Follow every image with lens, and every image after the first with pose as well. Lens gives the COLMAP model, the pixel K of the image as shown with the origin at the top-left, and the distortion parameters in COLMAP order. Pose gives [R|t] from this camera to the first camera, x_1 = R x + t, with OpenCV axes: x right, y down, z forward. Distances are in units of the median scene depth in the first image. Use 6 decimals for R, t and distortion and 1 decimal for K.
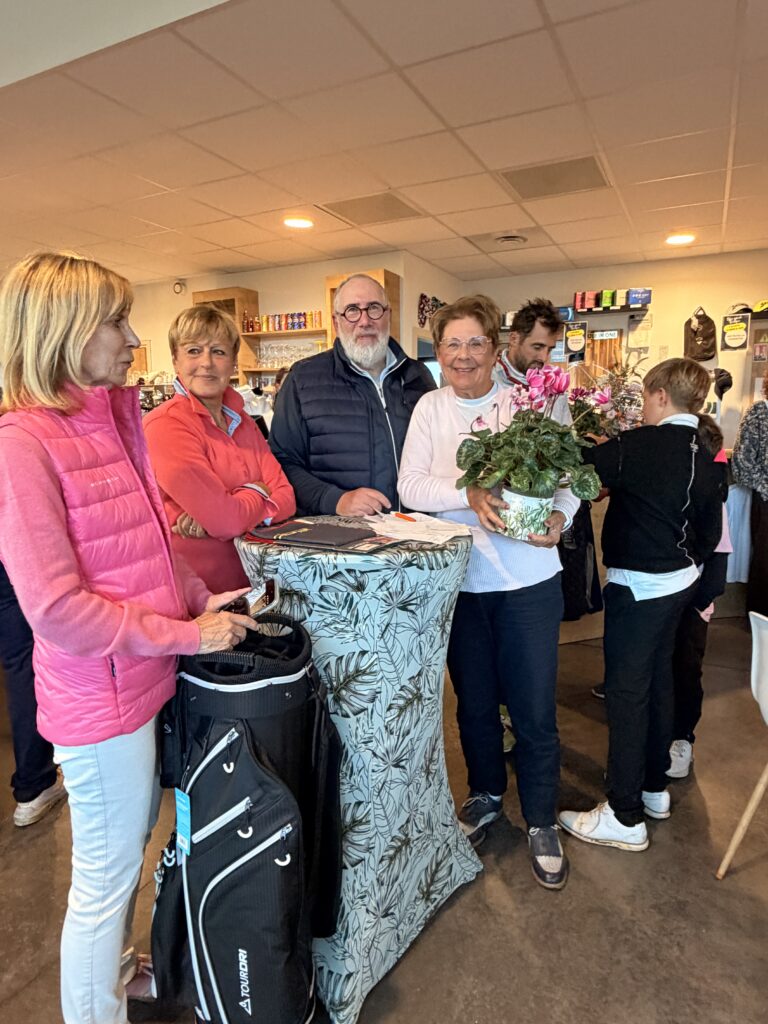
lens RADIAL K [[642.0, 0, 379.8], [0, 642.0, 509.7], [0, 0, 1]] dist [0.006572, 0.001122]
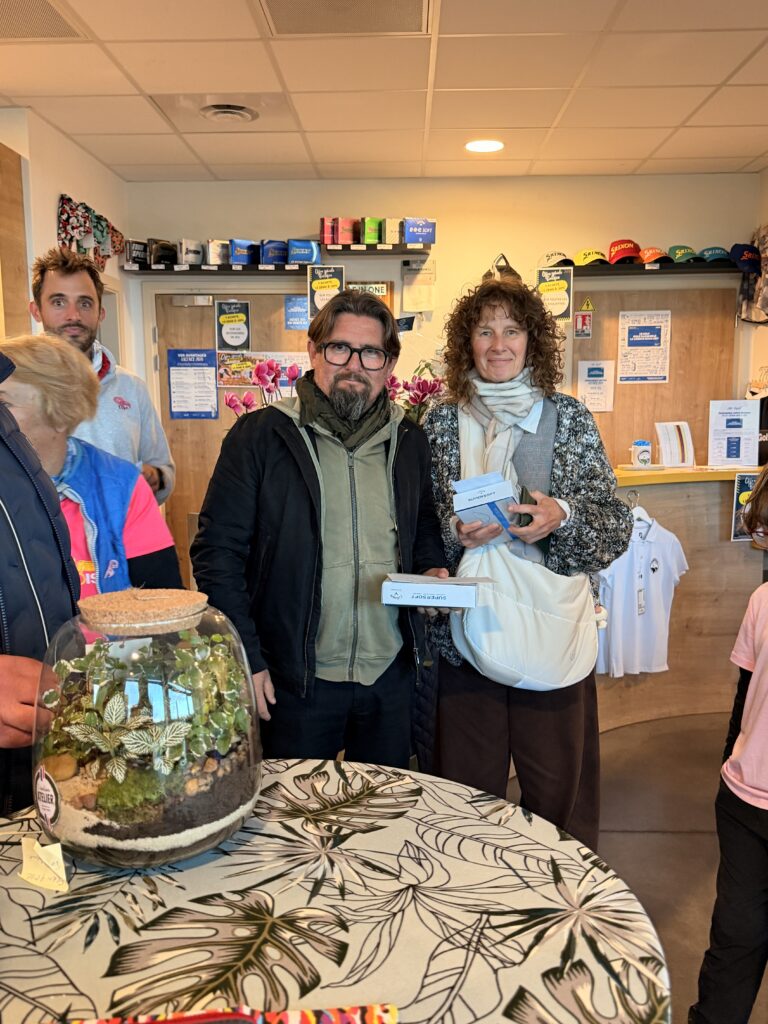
lens RADIAL K [[931.8, 0, 385.7], [0, 931.8, 513.8], [0, 0, 1]] dist [0.131000, -0.253892]
pose [[0.900853, -0.054169, 0.430731, -0.091255], [0.064930, 0.997837, -0.010310, -0.082612], [-0.429240, 0.037255, 0.902422, 0.342029]]
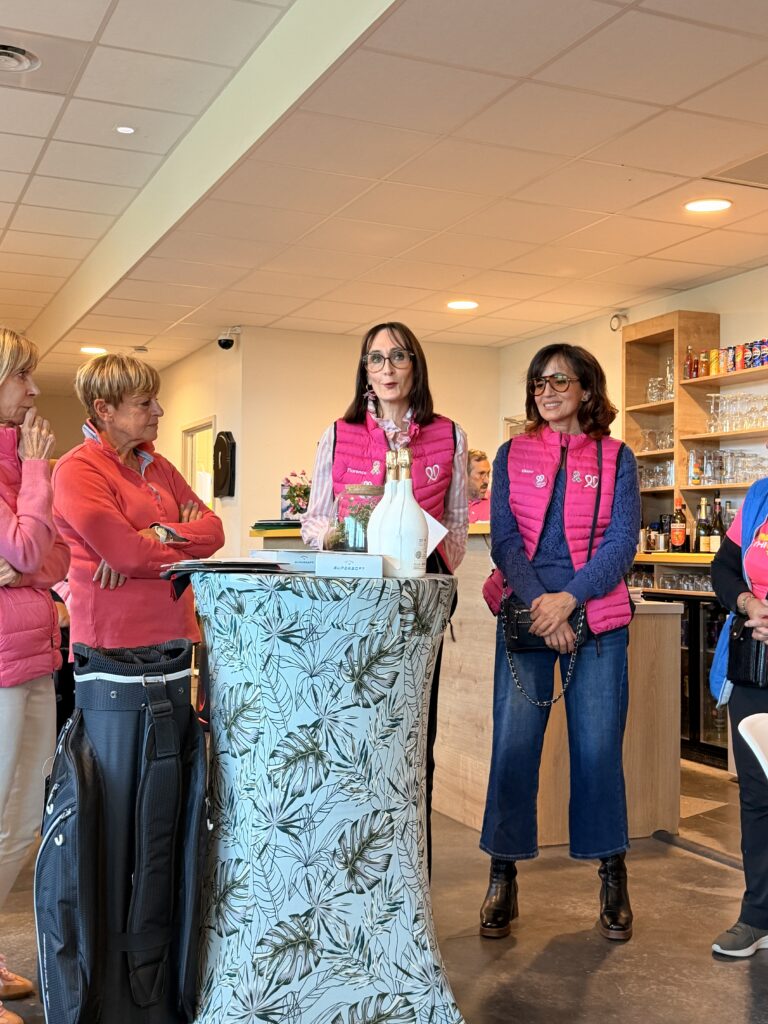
lens RADIAL K [[1185.4, 0, 380.8], [0, 1185.4, 516.1], [0, 0, 1]] dist [0.210204, -0.491076]
pose [[0.779907, -0.002575, -0.625890, 0.586887], [-0.106303, 0.984918, -0.136513, 0.095573], [0.616802, 0.173002, 0.767871, -0.124772]]
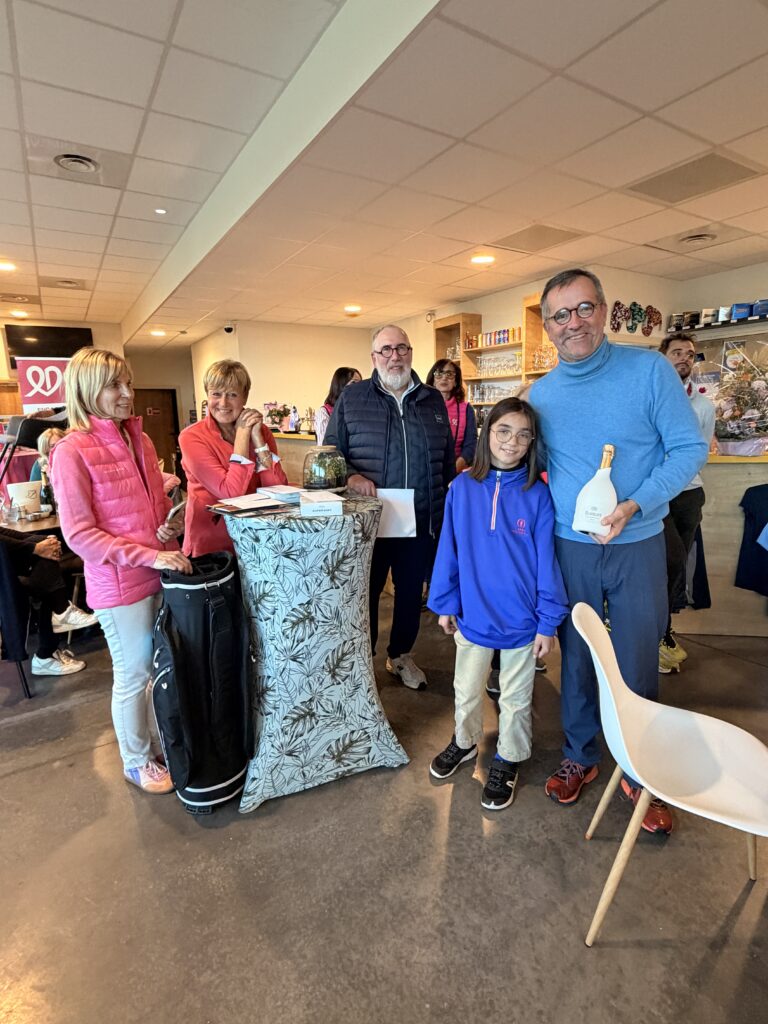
lens RADIAL K [[533.0, 0, 385.3], [0, 533.0, 511.7], [0, 0, 1]] dist [0.010558, -0.001726]
pose [[0.859618, 0.078642, -0.504850, 0.419615], [-0.056861, 0.996670, 0.058436, -0.019094], [0.507764, -0.021526, 0.861227, 0.015280]]
